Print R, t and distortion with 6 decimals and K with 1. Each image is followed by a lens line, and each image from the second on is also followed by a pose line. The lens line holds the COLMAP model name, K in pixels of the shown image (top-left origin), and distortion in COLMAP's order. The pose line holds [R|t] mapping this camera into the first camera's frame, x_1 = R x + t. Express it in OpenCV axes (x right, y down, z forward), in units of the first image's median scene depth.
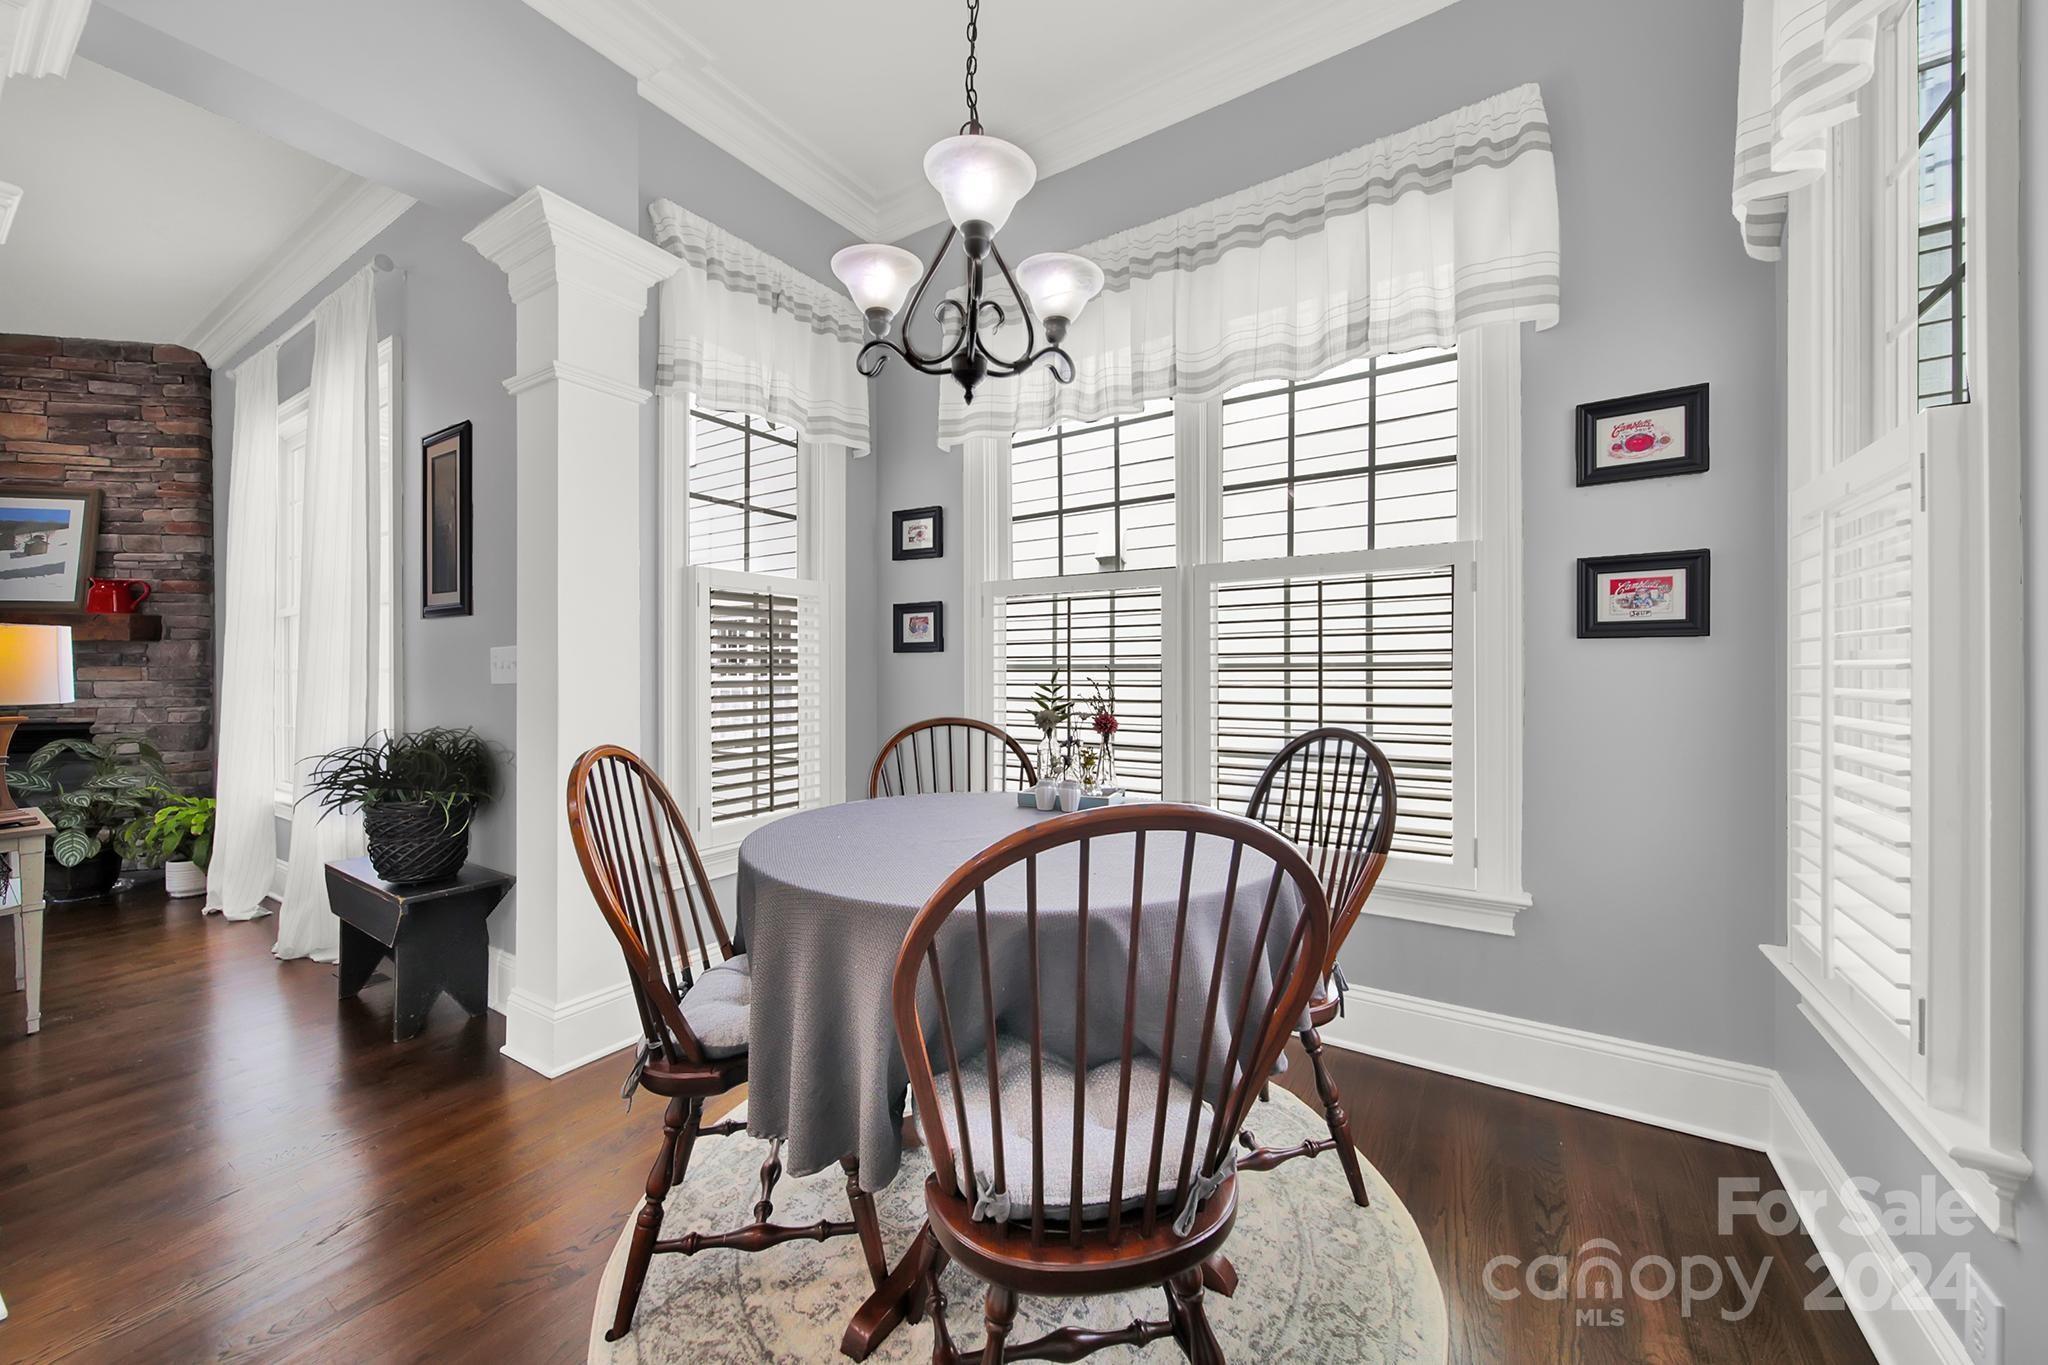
lens RADIAL K [[744.7, 0, 1029.1], [0, 744.7, 661.9], [0, 0, 1]] dist [0.000671, -0.000376]
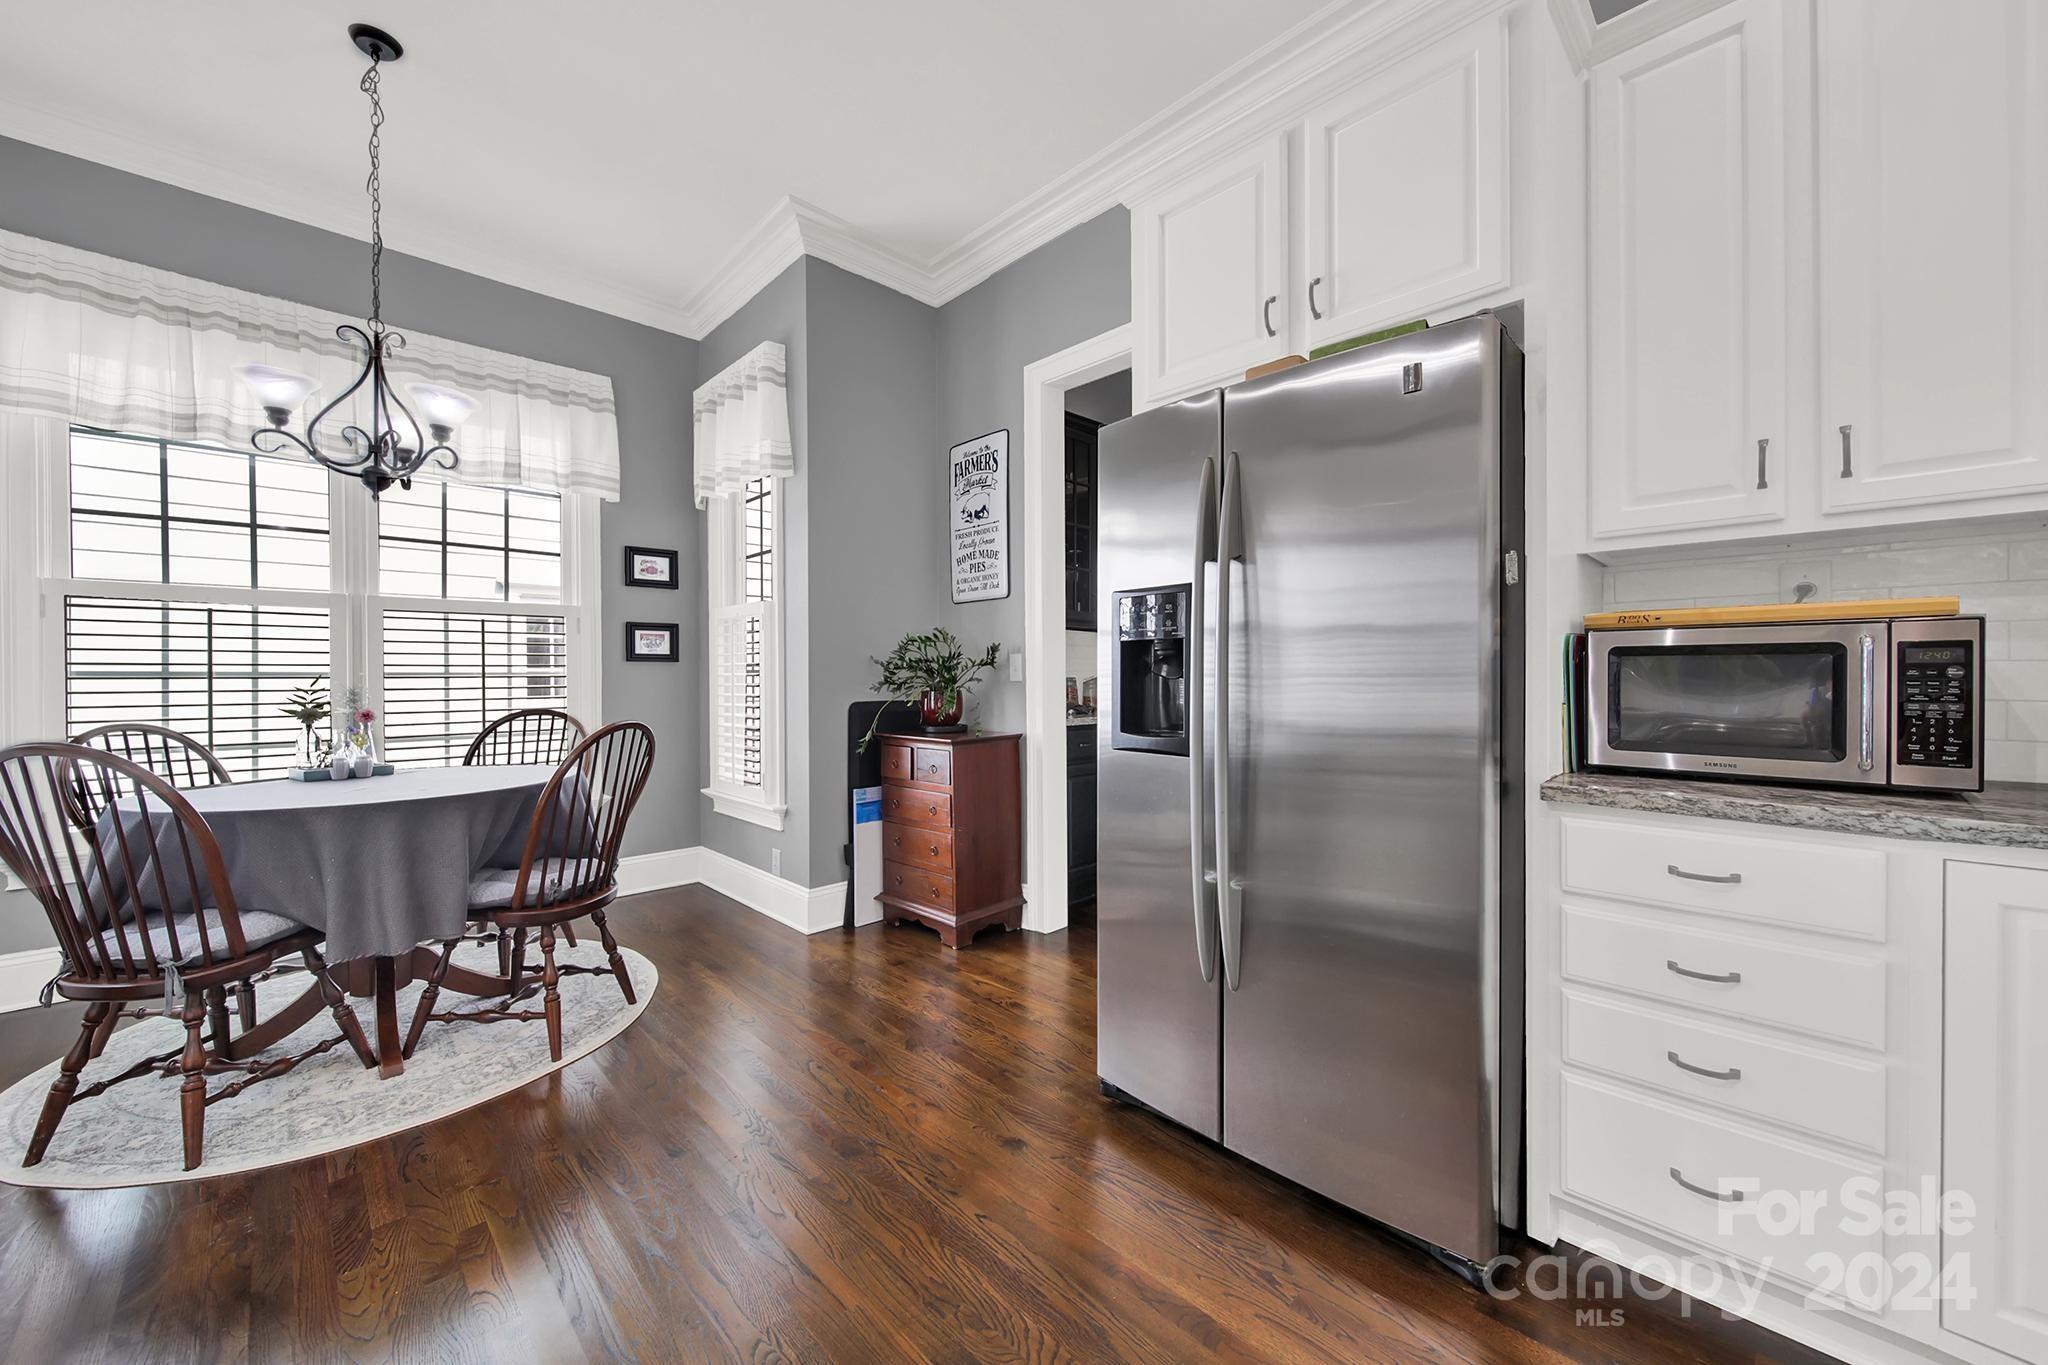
lens RADIAL K [[767.2, 0, 1020.4], [0, 767.2, 677.0], [0, 0, 1]] dist [-0.007392, -0.000157]
pose [[0.230864, -0.002664, 0.972982, -0.639329], [-0.004917, 0.999980, 0.003905, 0.000798], [-0.972974, -0.005686, 0.230846, -0.324687]]
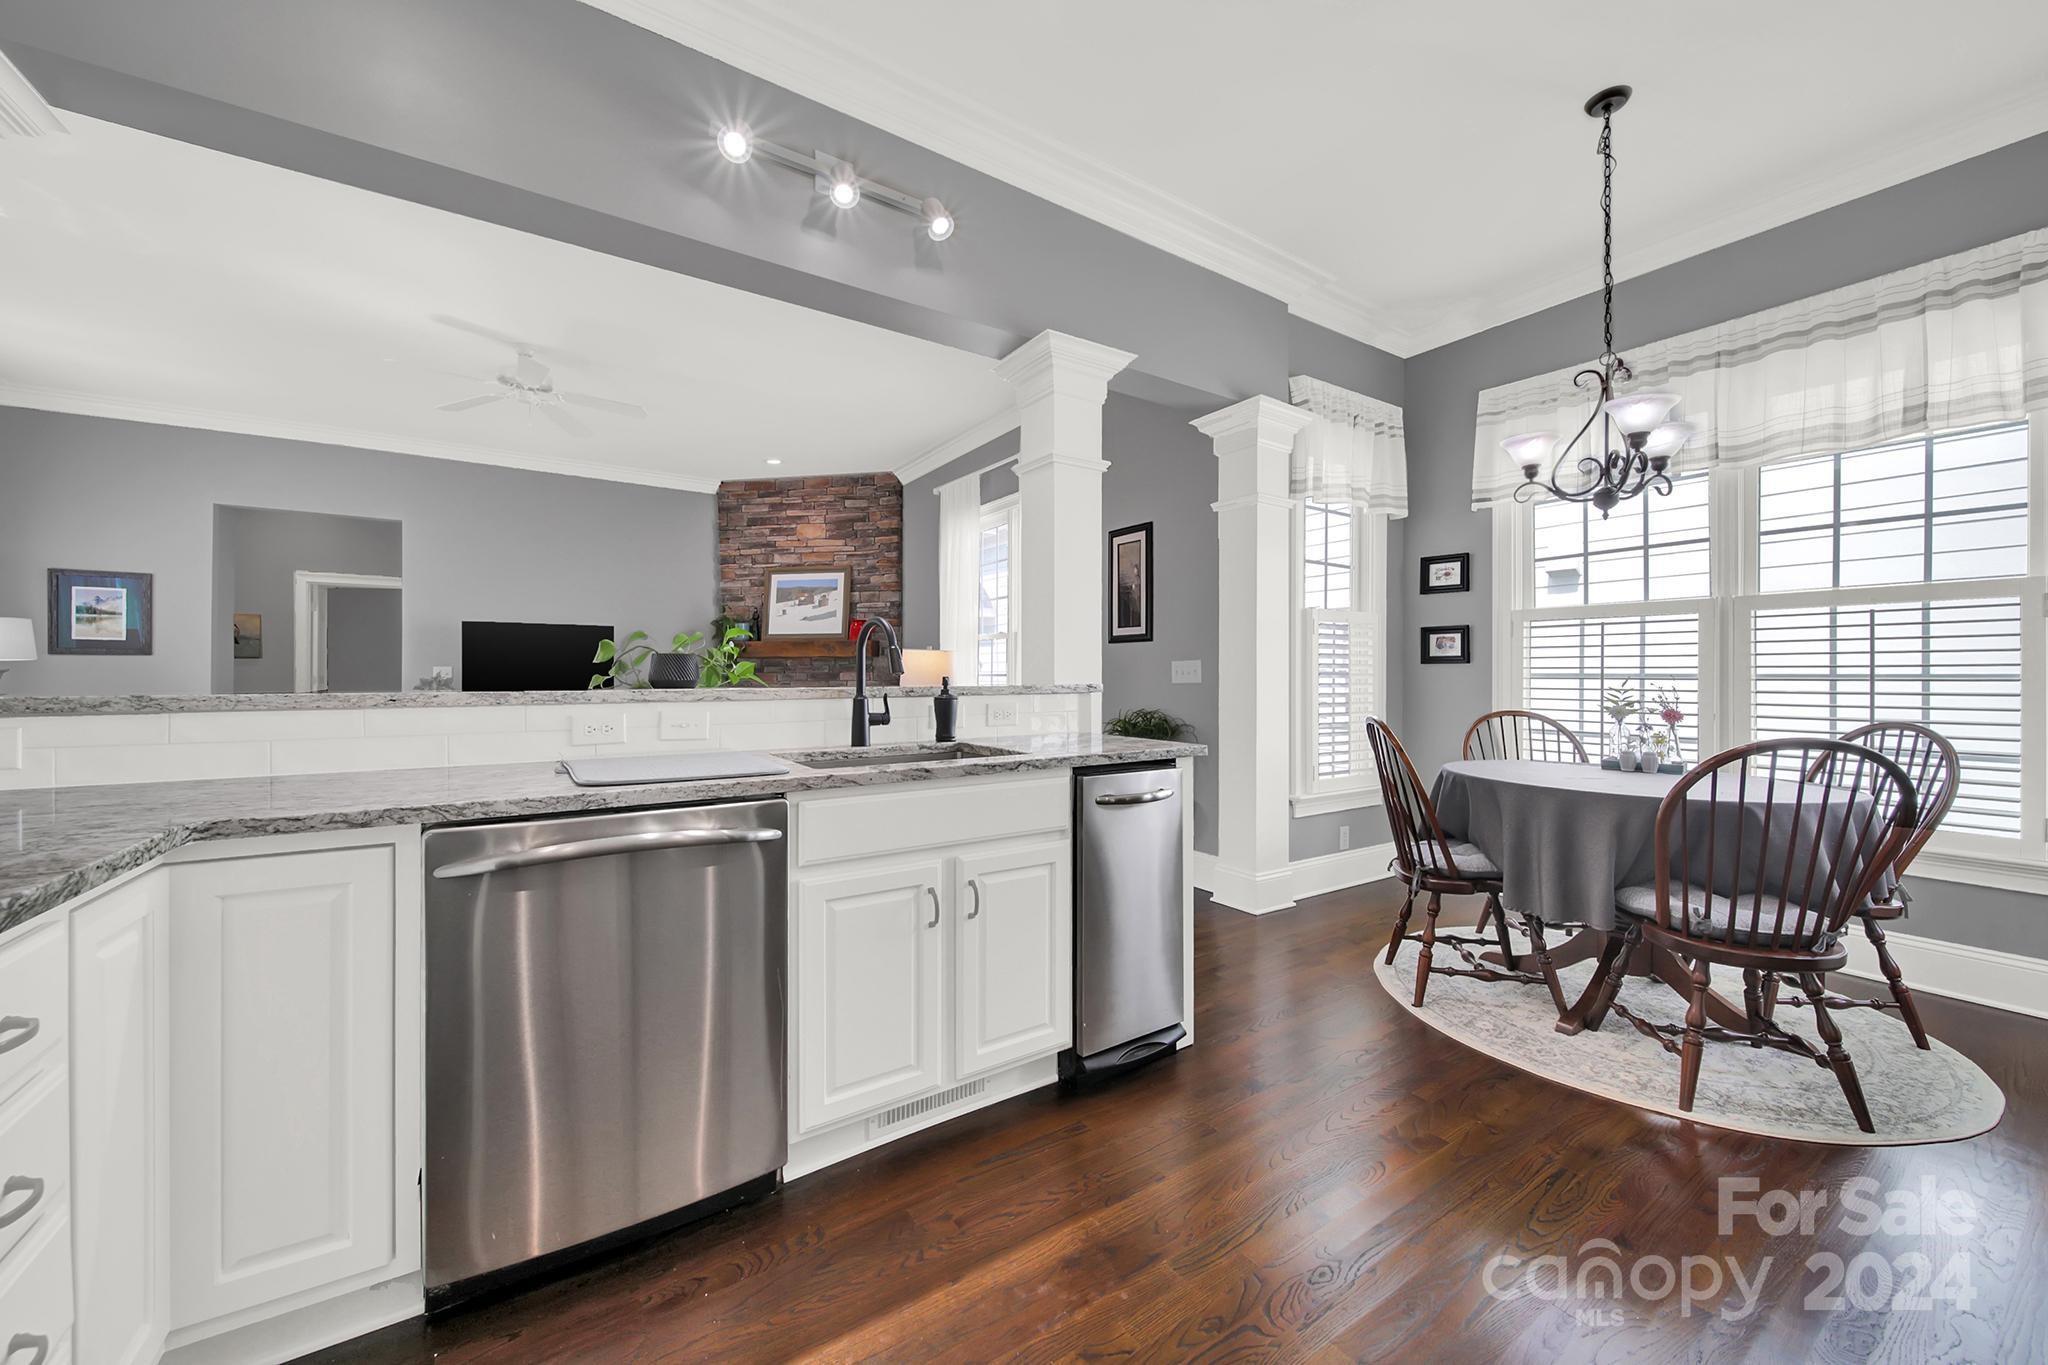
lens RADIAL K [[761.2, 0, 1023.3], [0, 761.2, 670.8], [0, 0, 1]] dist [-0.004135, -0.000345]
pose [[0.913851, 0.003029, -0.406038, -0.290021], [-0.002389, 0.999995, 0.002083, -0.001417], [0.406042, -0.000934, 0.913854, -0.544614]]
